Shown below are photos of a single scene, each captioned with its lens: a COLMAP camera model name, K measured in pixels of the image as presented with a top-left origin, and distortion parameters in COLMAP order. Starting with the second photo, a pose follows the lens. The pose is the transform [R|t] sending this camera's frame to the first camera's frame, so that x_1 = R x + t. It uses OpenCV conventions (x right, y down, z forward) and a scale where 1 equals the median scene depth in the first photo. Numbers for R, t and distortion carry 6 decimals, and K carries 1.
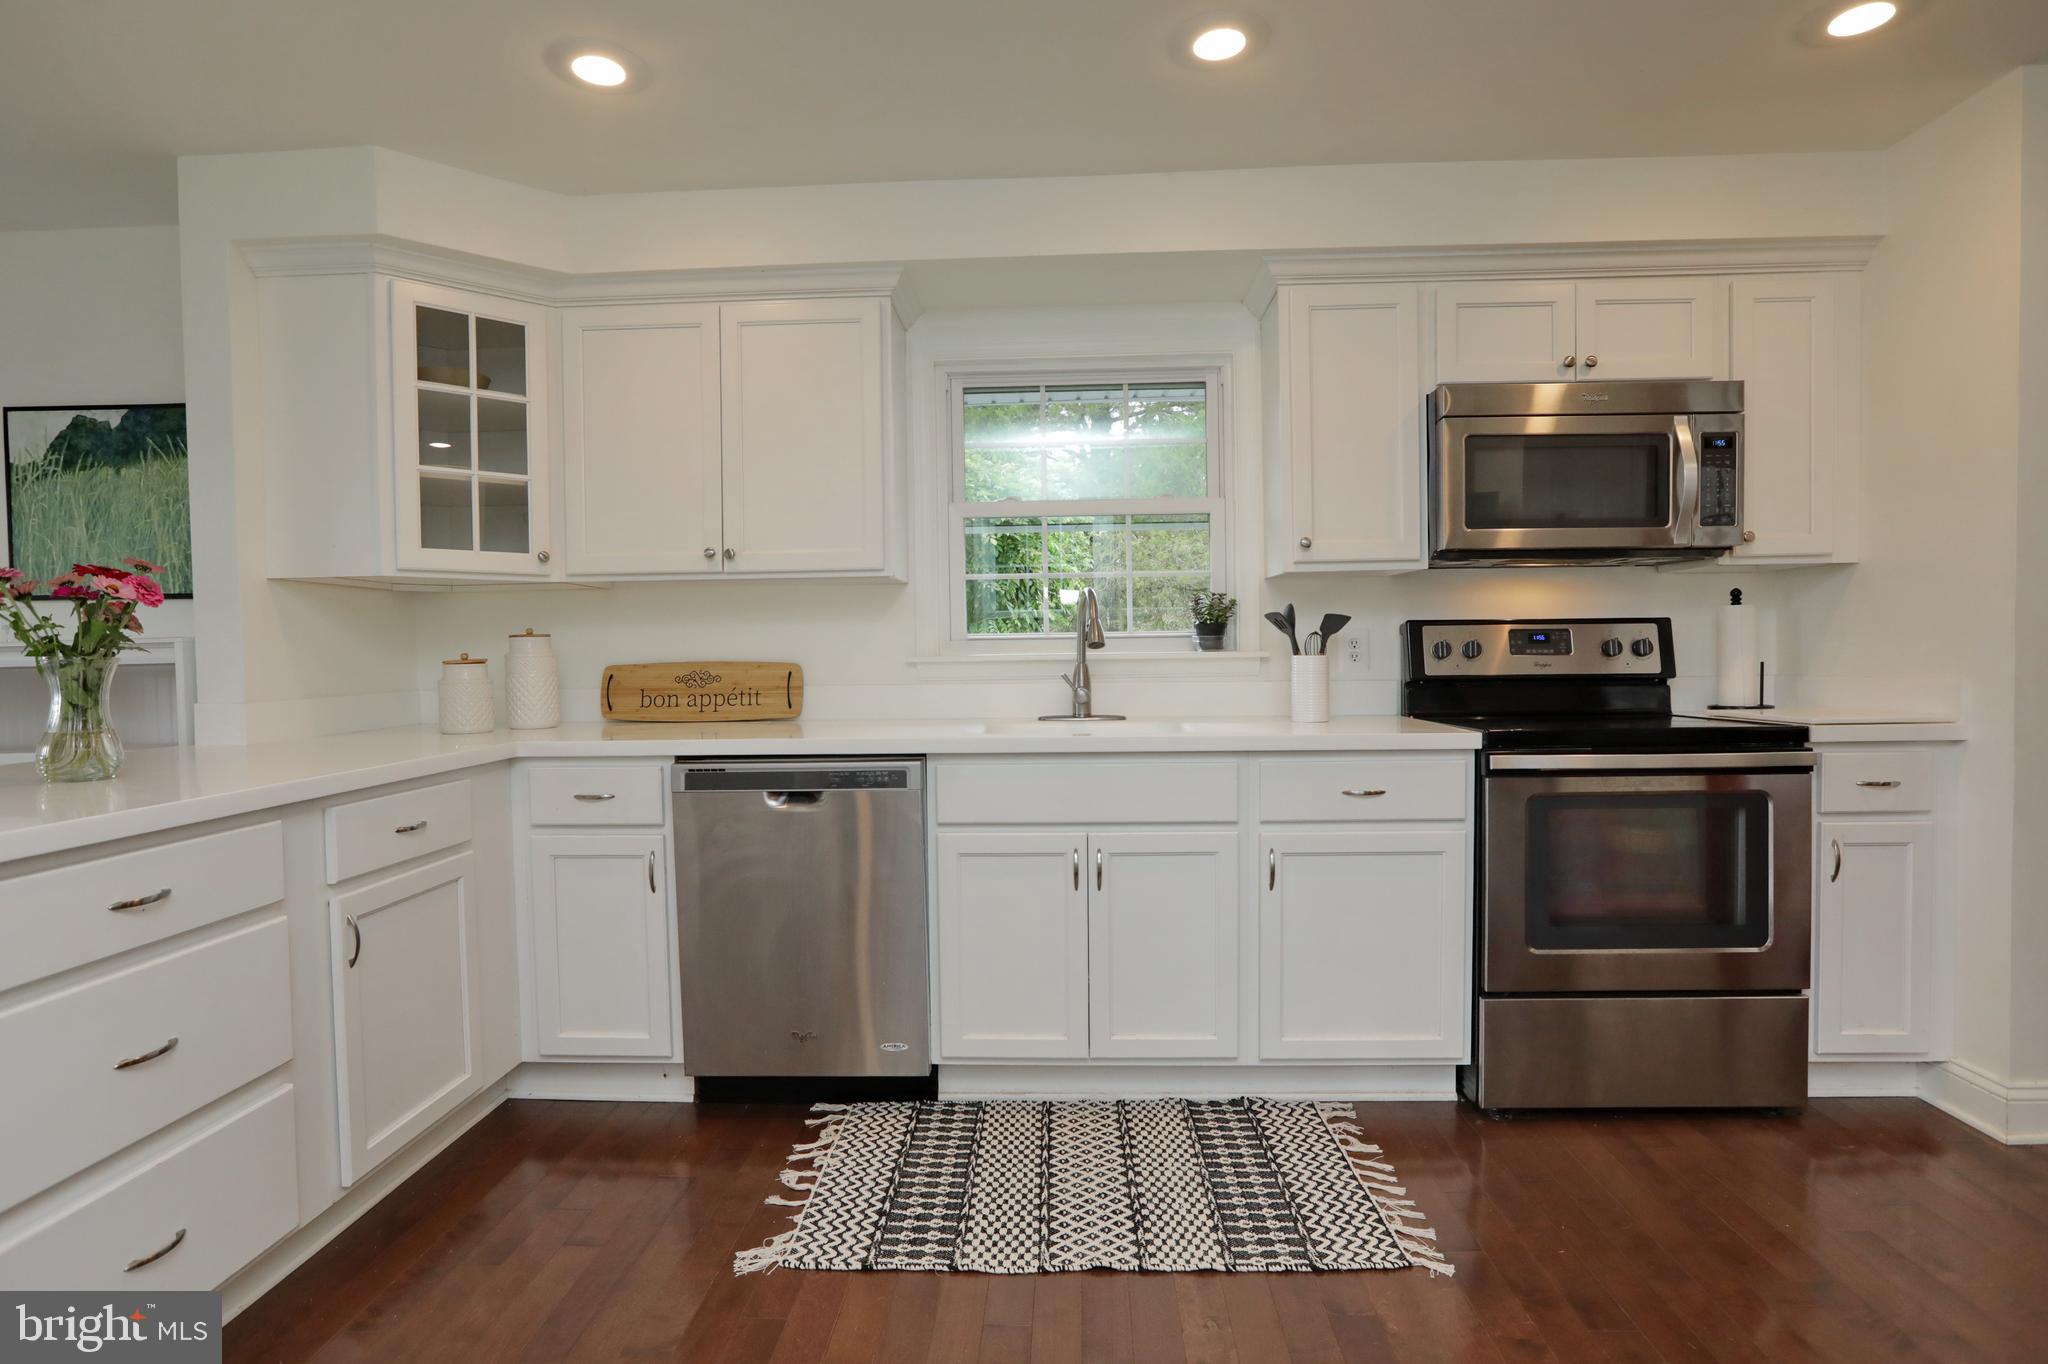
lens RADIAL K [[1049.8, 0, 1037.4], [0, 1049.8, 673.9], [0, 0, 1]] dist [-0.032360, 0.008173]
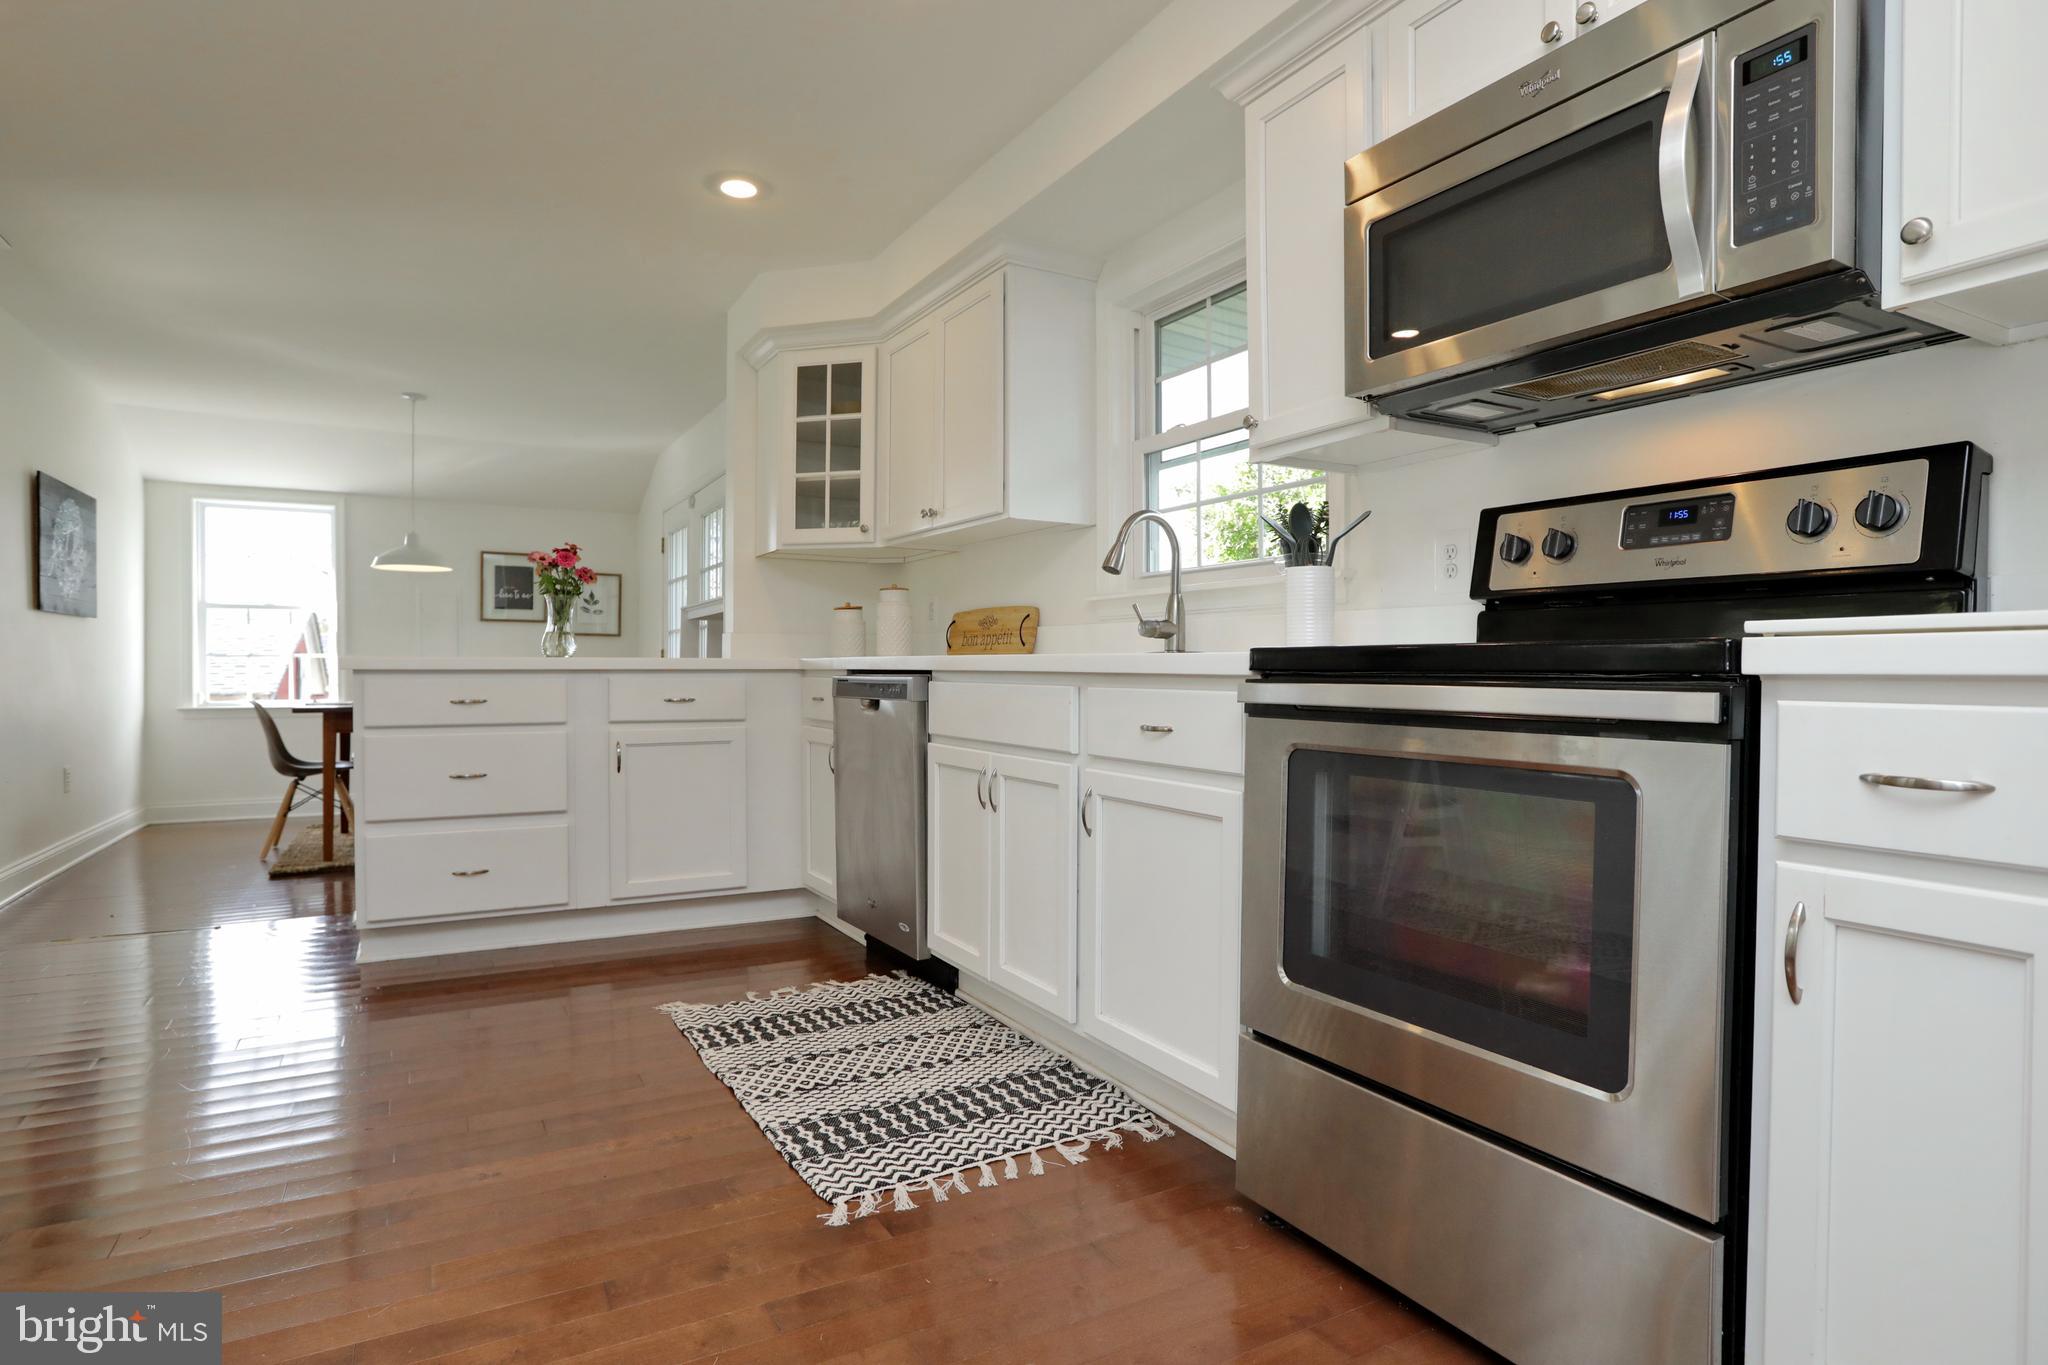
lens RADIAL K [[1098.6, 0, 1024.2], [0, 1098.6, 678.3], [0, 0, 1]] dist [-0.037538, 0.013987]
pose [[0.527327, 0.022998, -0.849351, 0.879992], [-0.033299, 0.999425, 0.006388, 0.067775], [0.849010, 0.024914, 0.527789, 0.439772]]
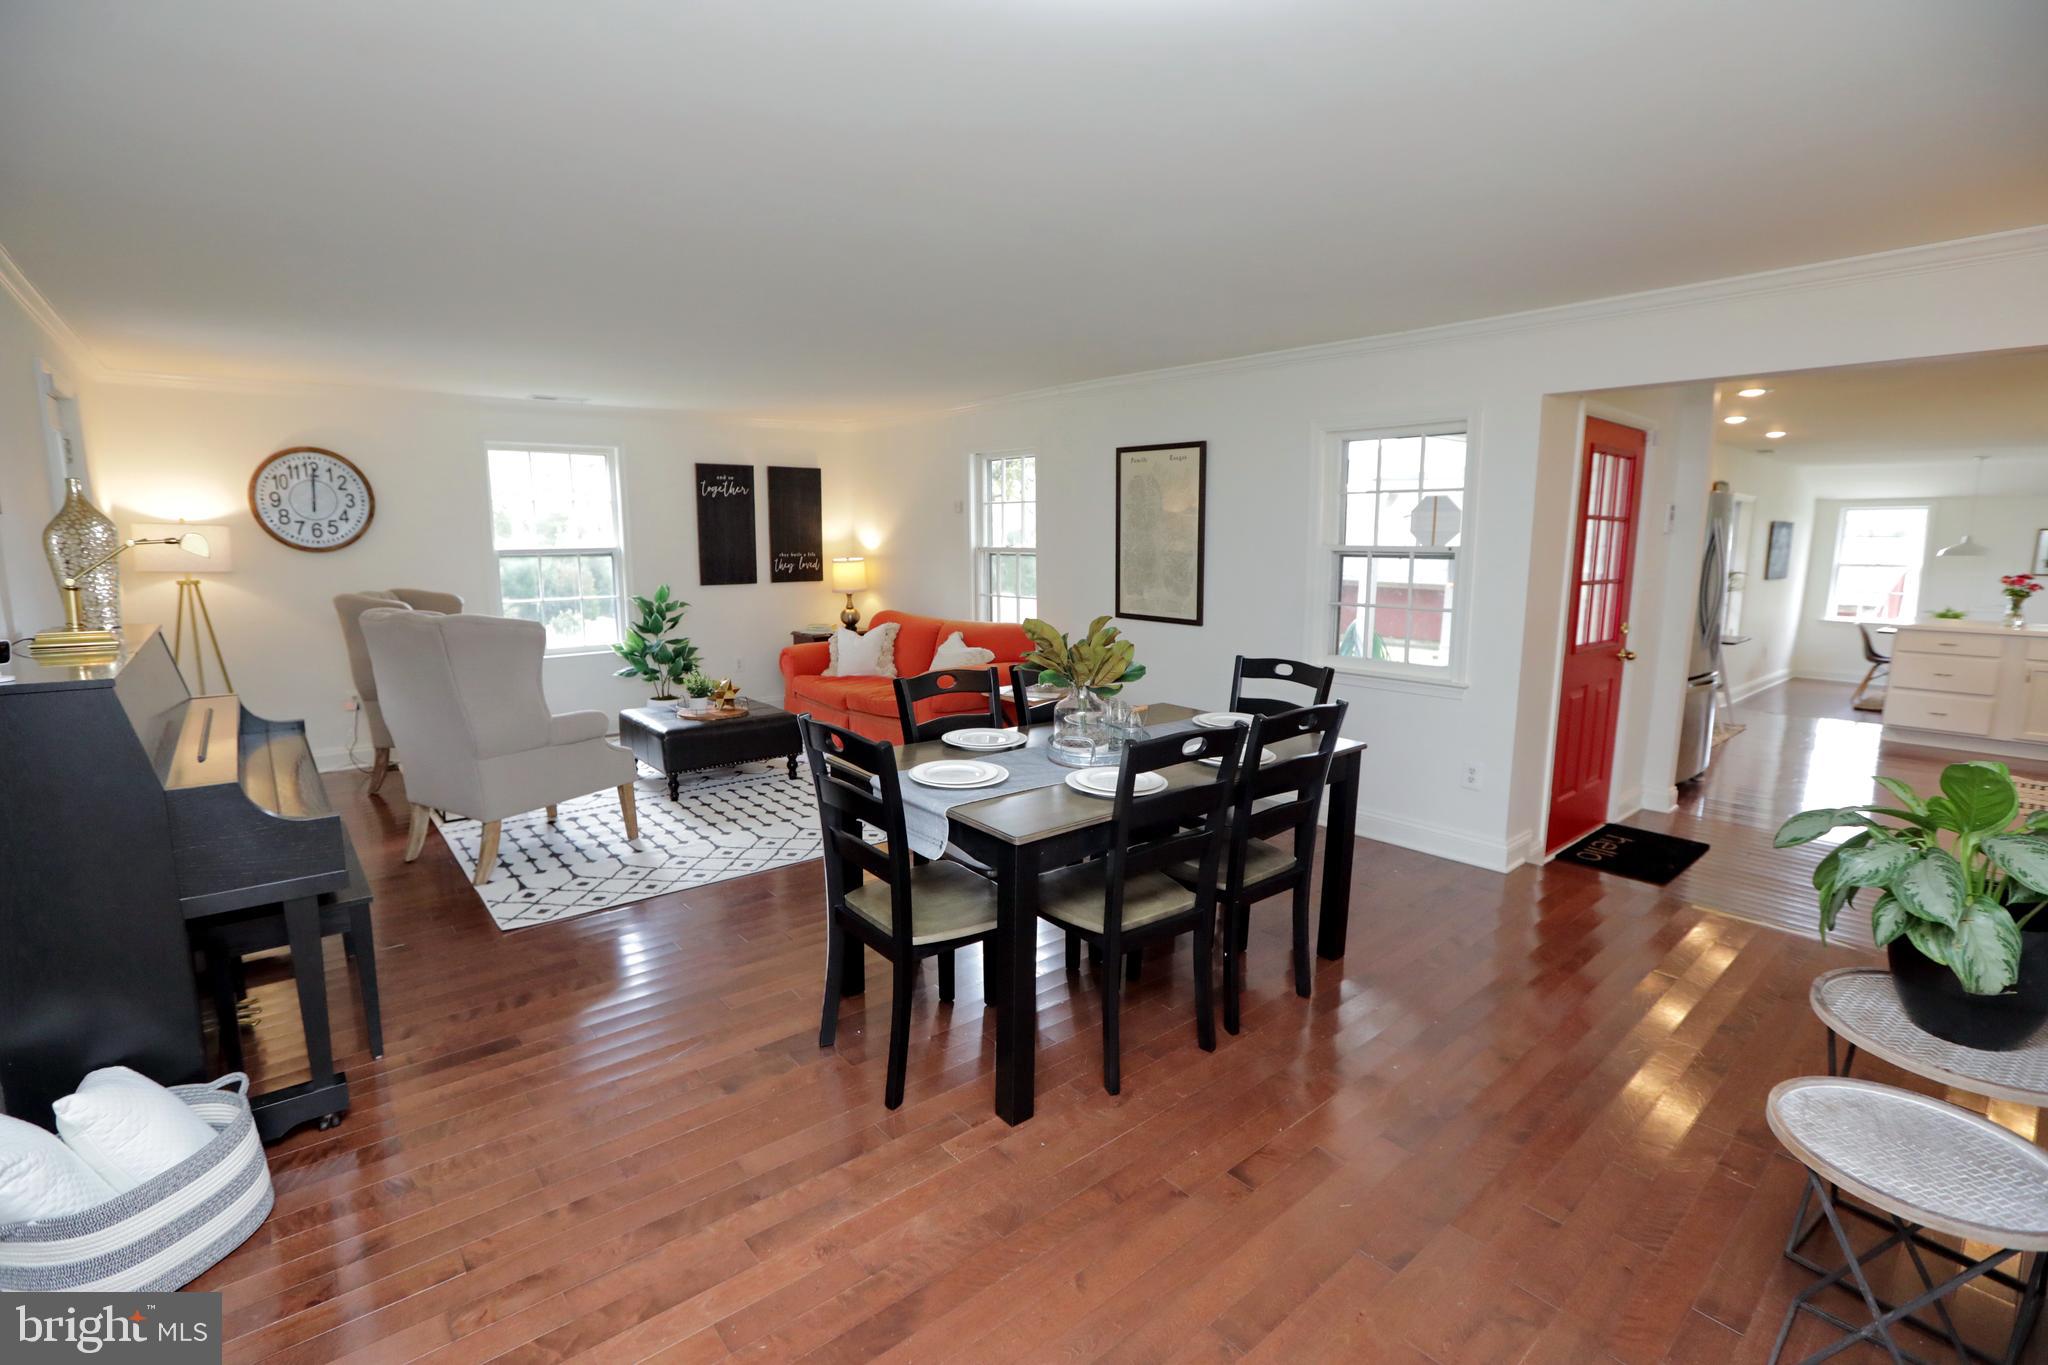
lens RADIAL K [[938.3, 0, 1032.5], [0, 938.3, 682.6], [0, 0, 1]] dist [-0.017997, 0.001160]
pose [[-0.716835, 0.110448, -0.688439, 3.079136], [-0.025162, 0.982633, 0.183845, -0.175897], [0.696788, 0.149109, -0.701607, 0.595625]]
